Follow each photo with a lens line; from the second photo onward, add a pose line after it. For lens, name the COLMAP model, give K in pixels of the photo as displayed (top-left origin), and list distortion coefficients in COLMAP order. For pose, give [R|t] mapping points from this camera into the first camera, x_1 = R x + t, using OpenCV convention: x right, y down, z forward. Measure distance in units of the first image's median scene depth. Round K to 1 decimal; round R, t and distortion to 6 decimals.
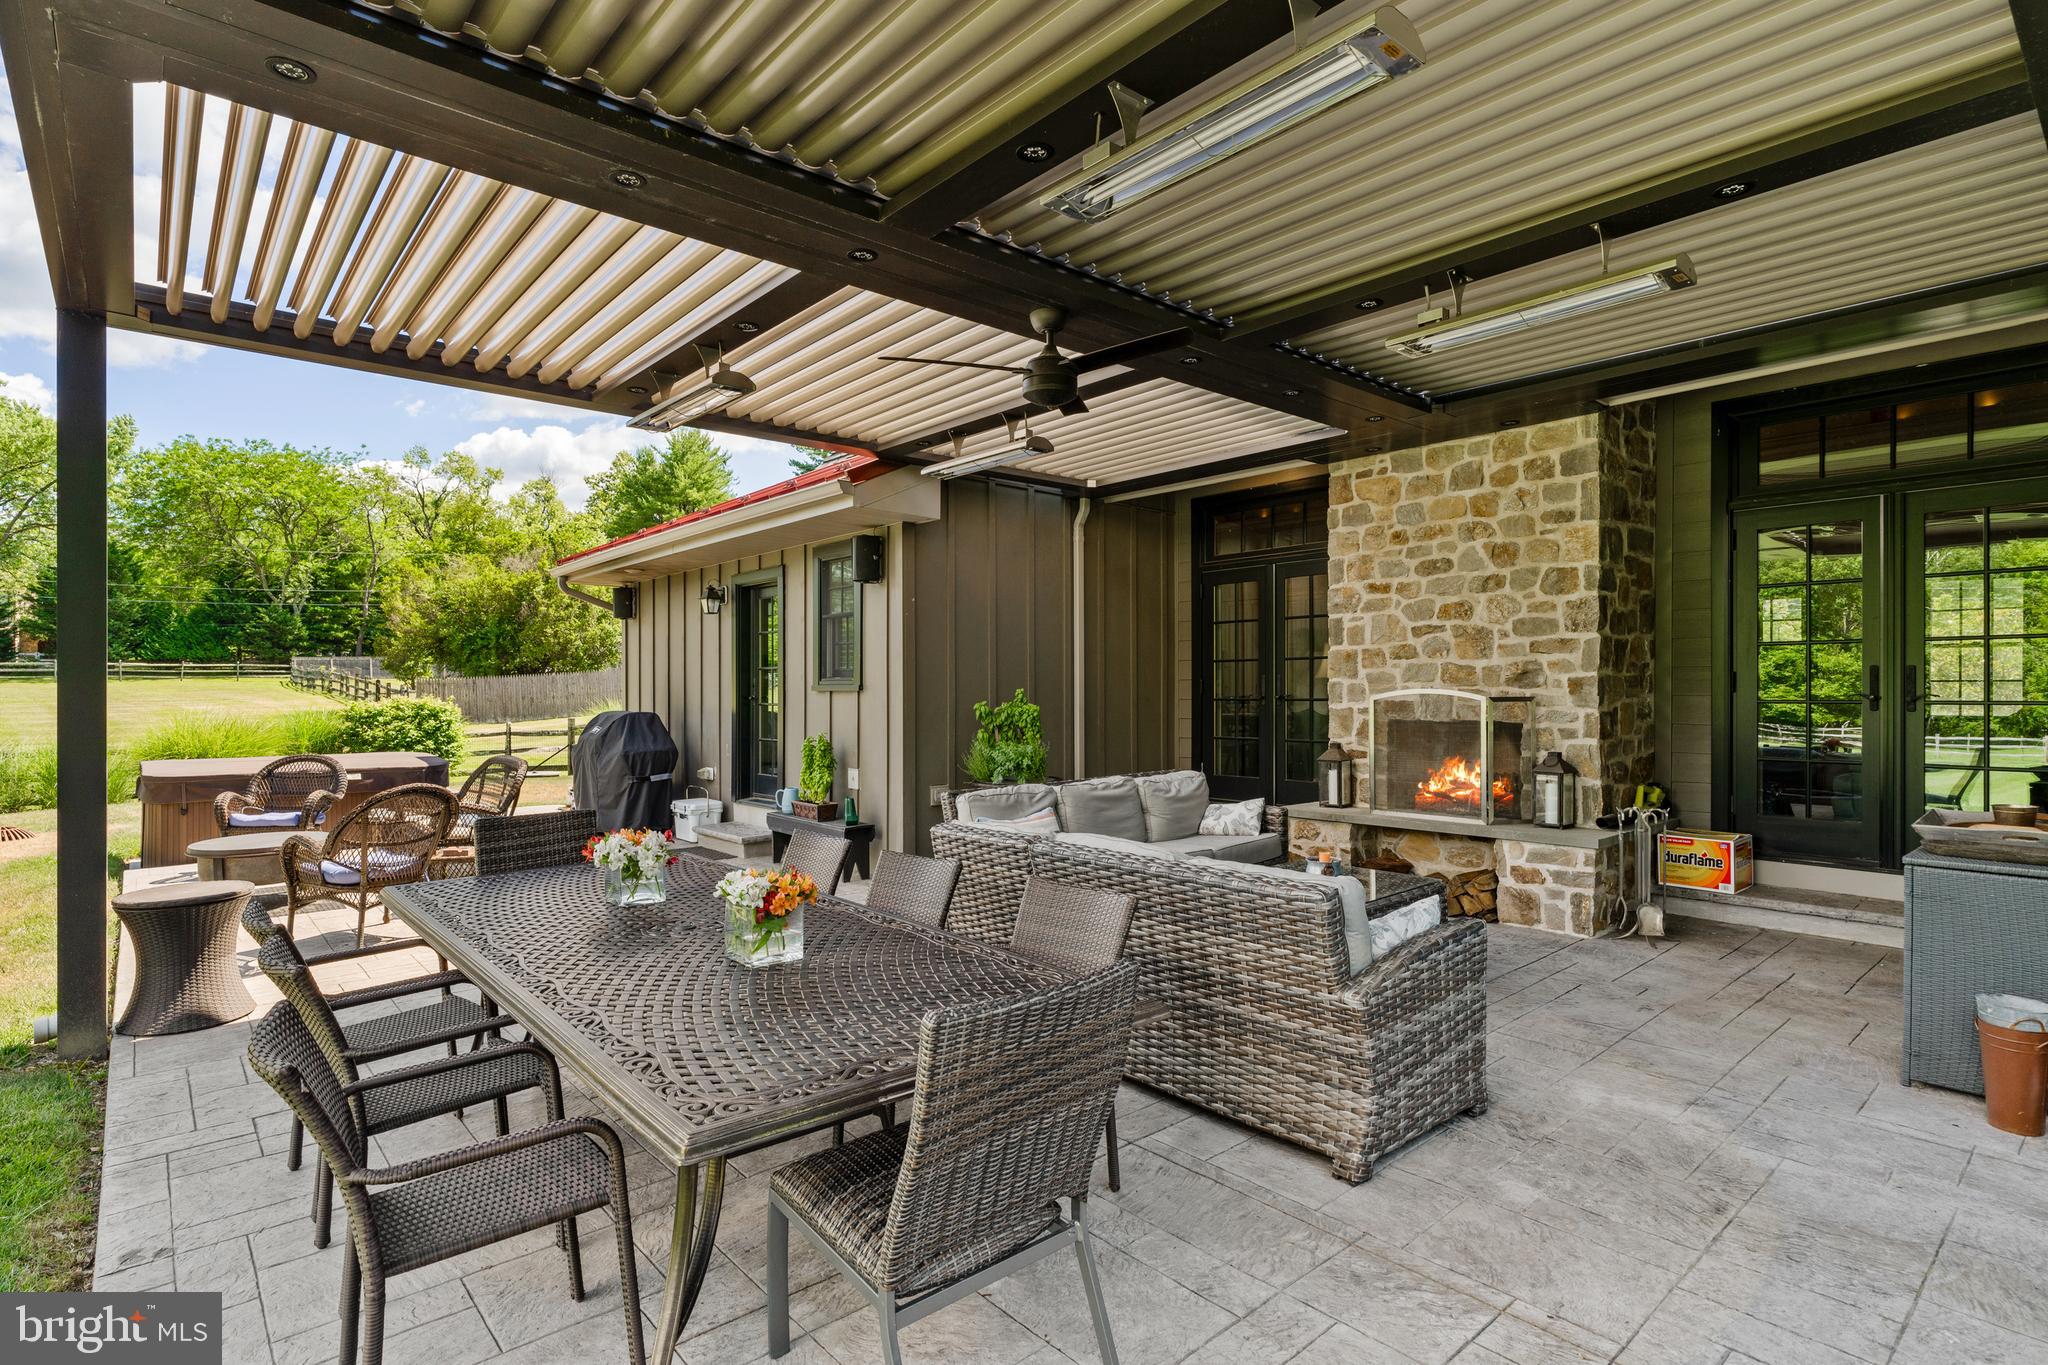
lens RADIAL K [[1048.7, 0, 1024.0], [0, 1048.7, 682.5], [0, 0, 1]] dist [0.032048, 0.000040]
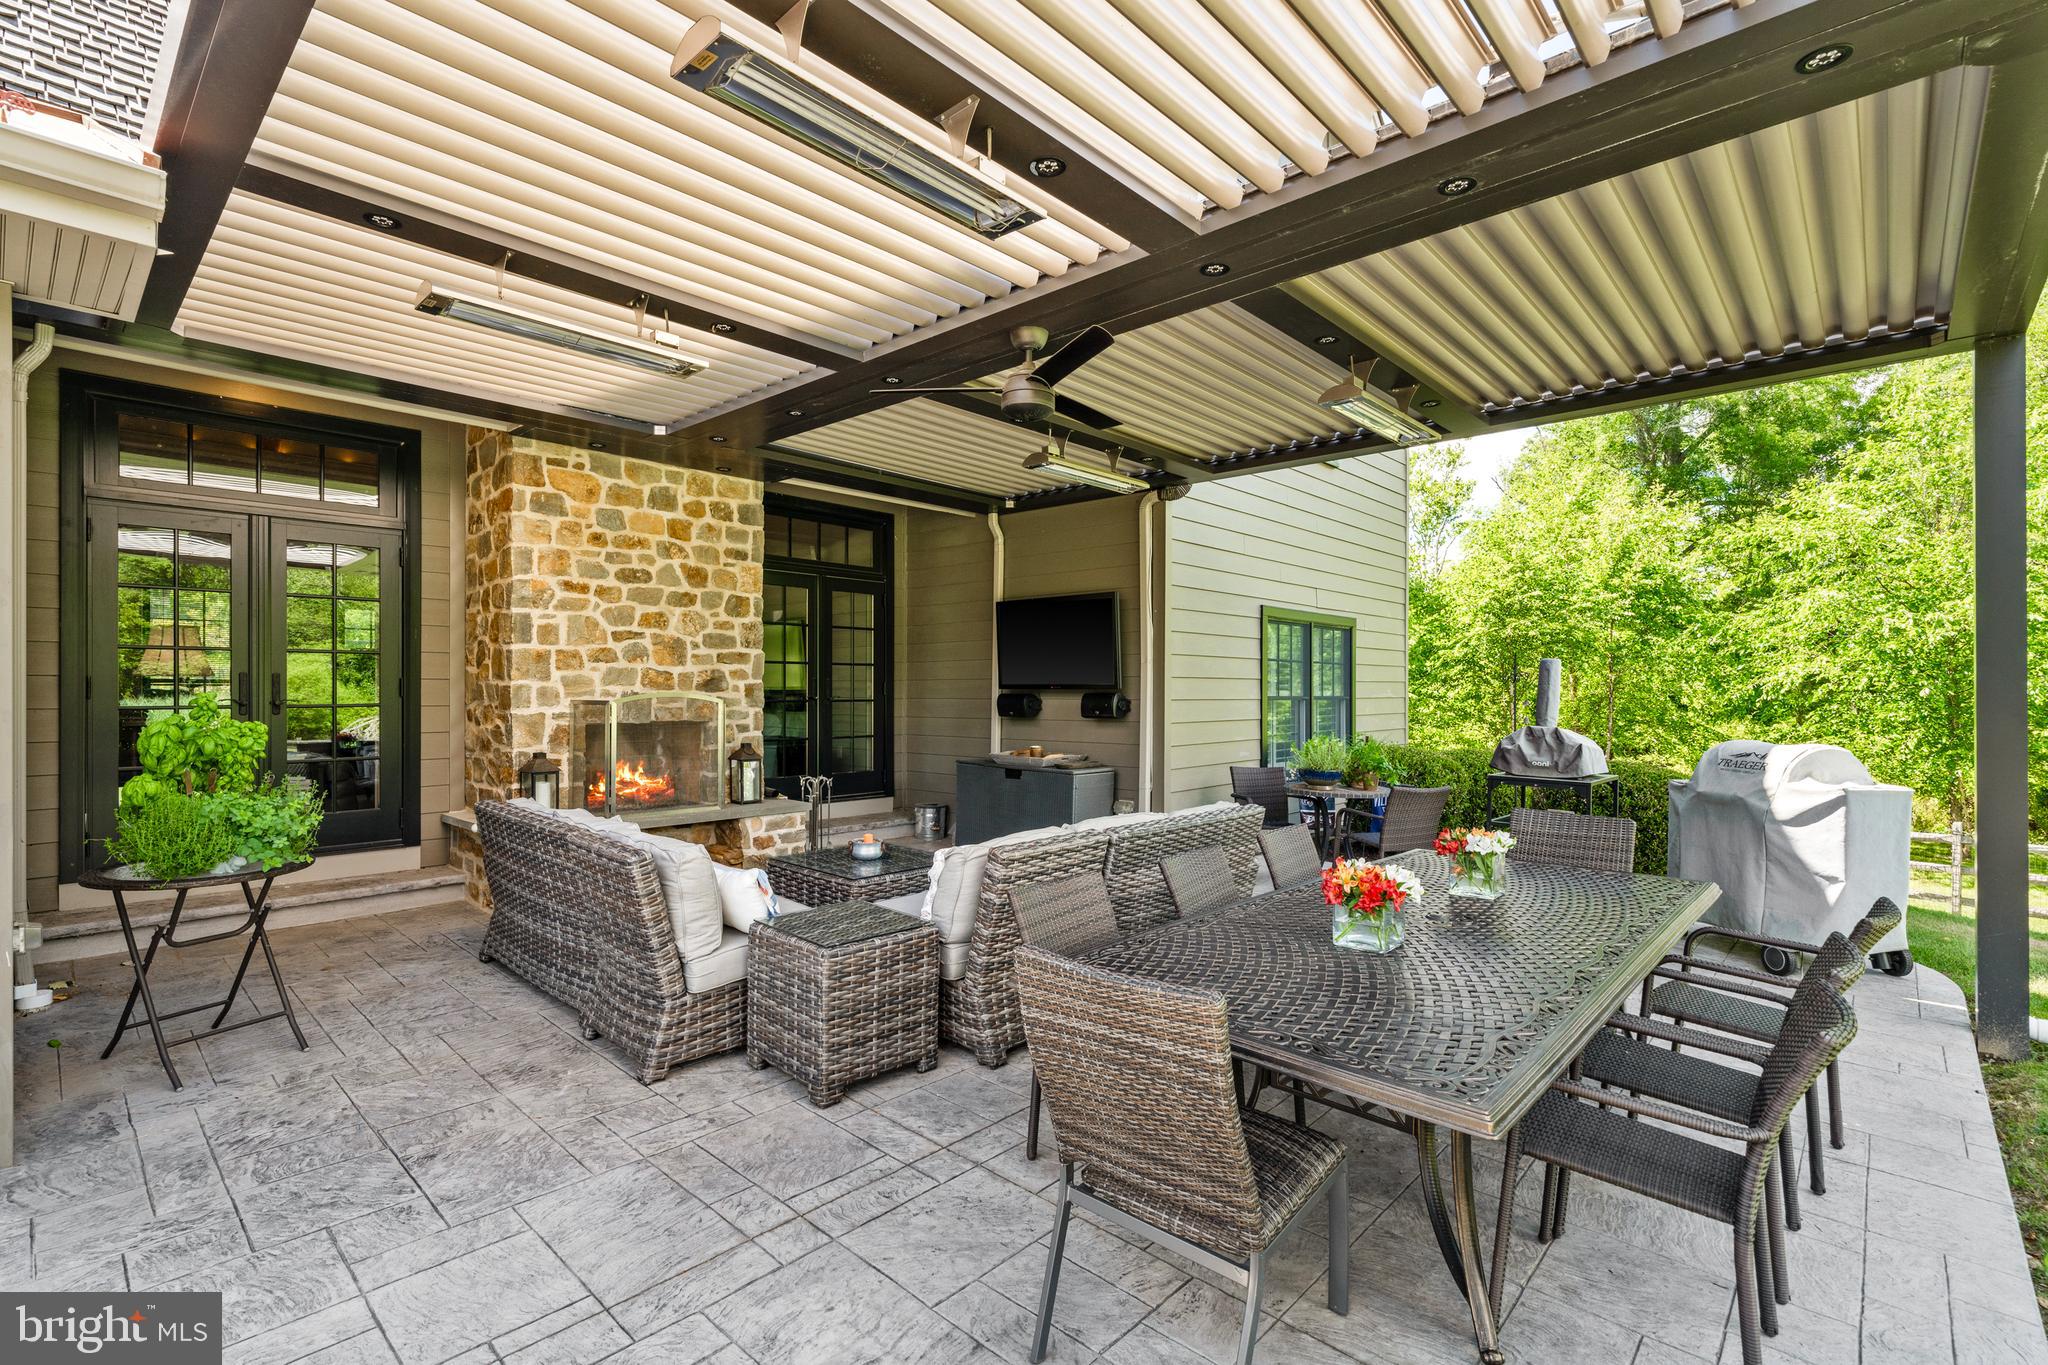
lens RADIAL K [[925.6, 0, 1027.8], [0, 925.6, 694.6], [0, 0, 1]] dist [-0.017823, -0.000117]
pose [[-0.099595, 0.002402, 0.995025, -0.566430], [-0.005344, 0.999981, -0.002949, 0.008821], [-0.995014, -0.005611, -0.099580, 0.711102]]
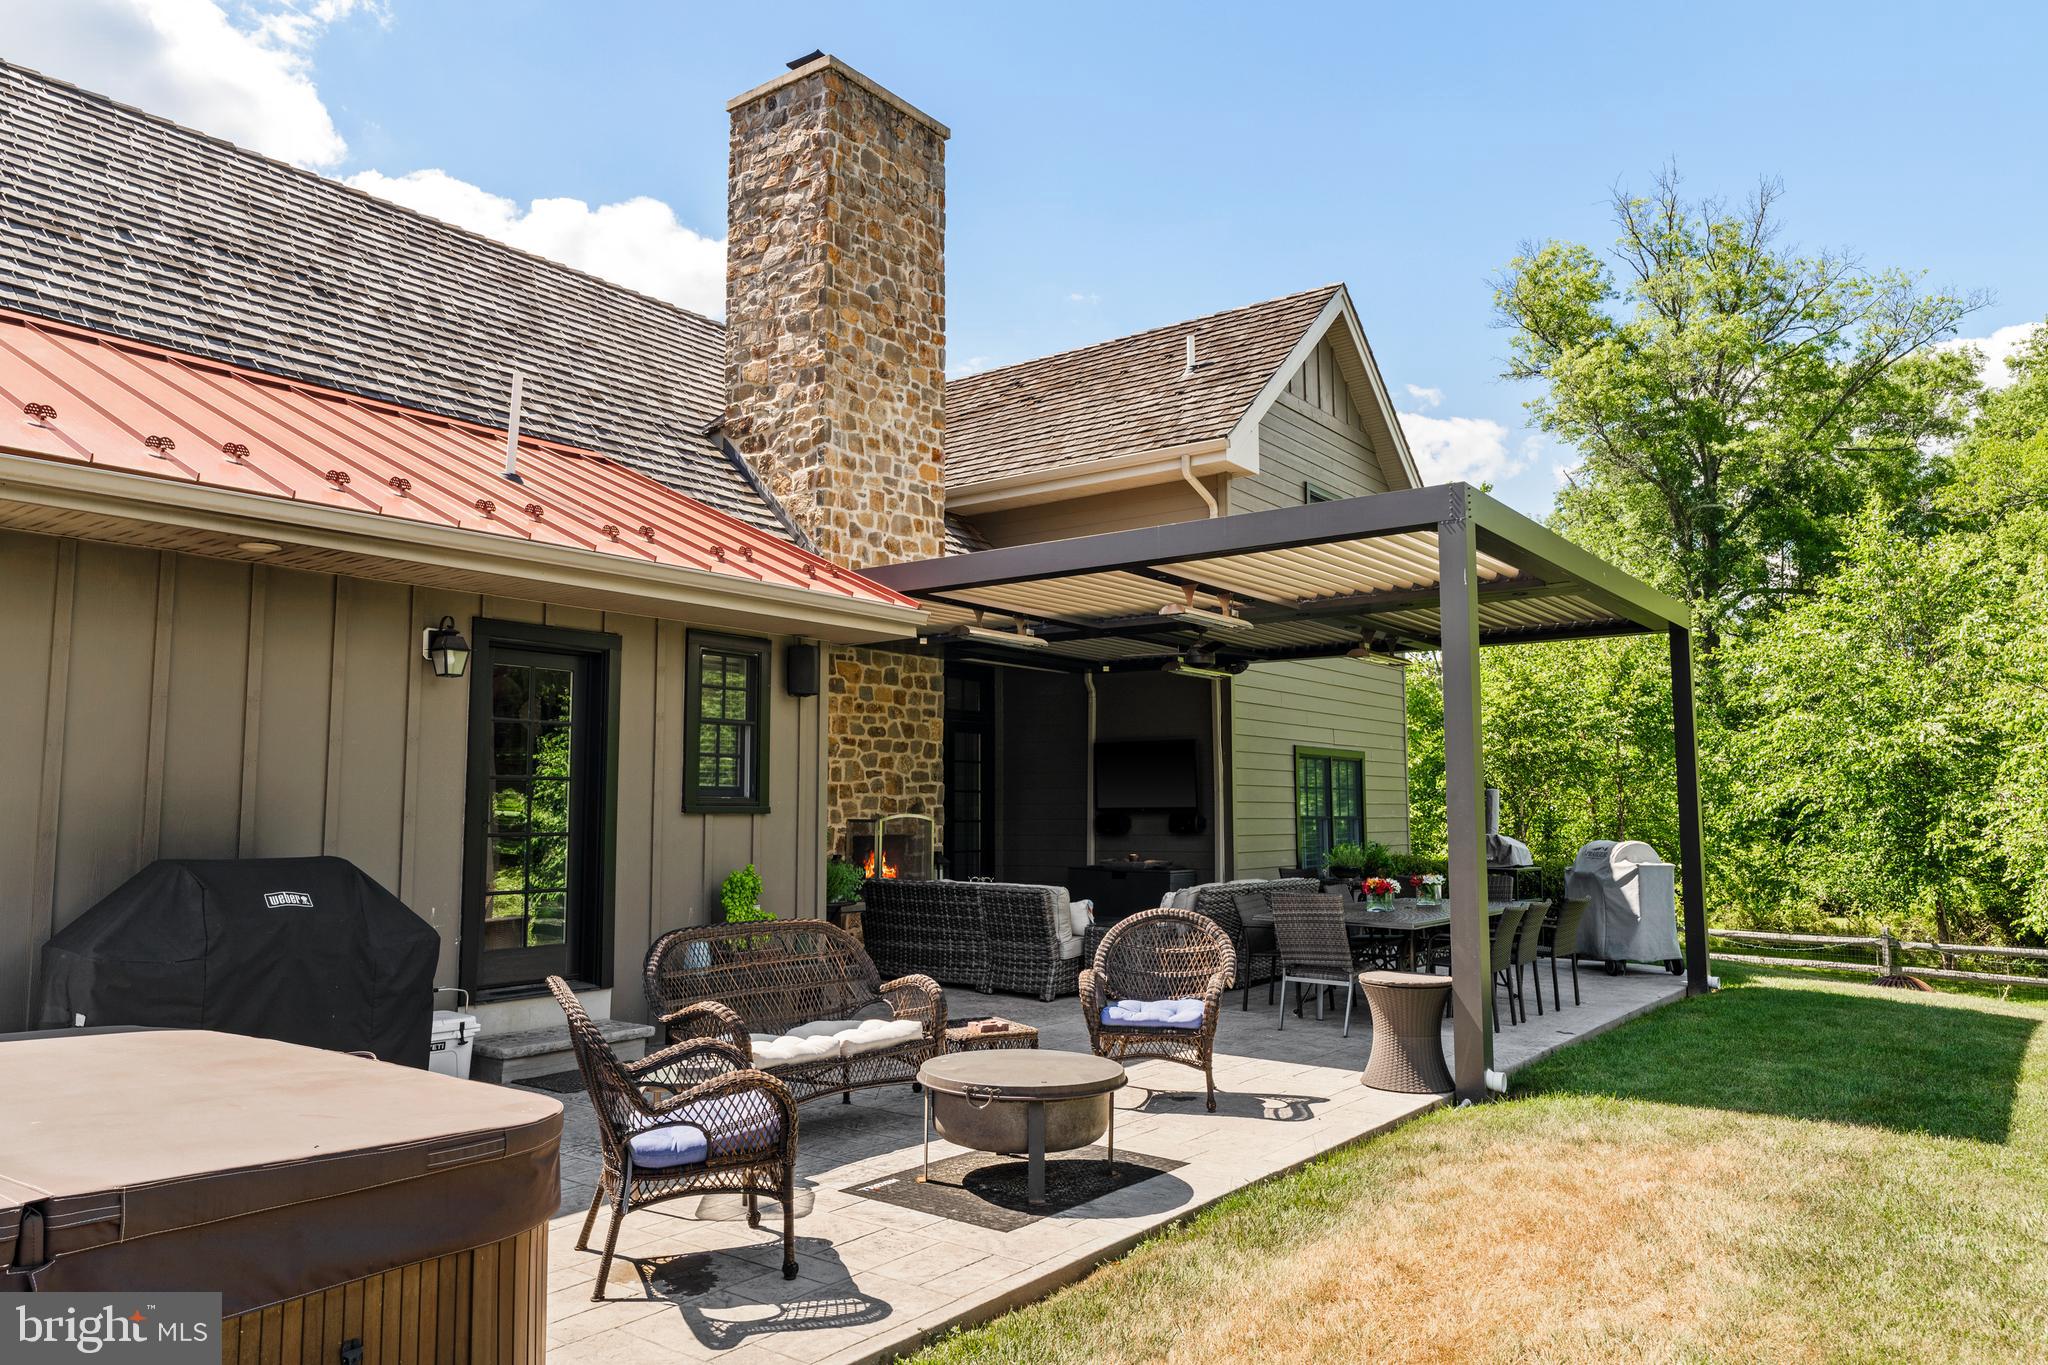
lens RADIAL K [[1355.1, 0, 1024.0], [0, 1355.1, 682.5], [0, 0, 1]] dist [-0.063899, 0.000484]
pose [[-0.198778, 0.103327, 0.974582, -1.543153], [-0.001586, 0.994391, -0.105750, 0.023225], [-0.980043, -0.022566, -0.197500, 1.190999]]
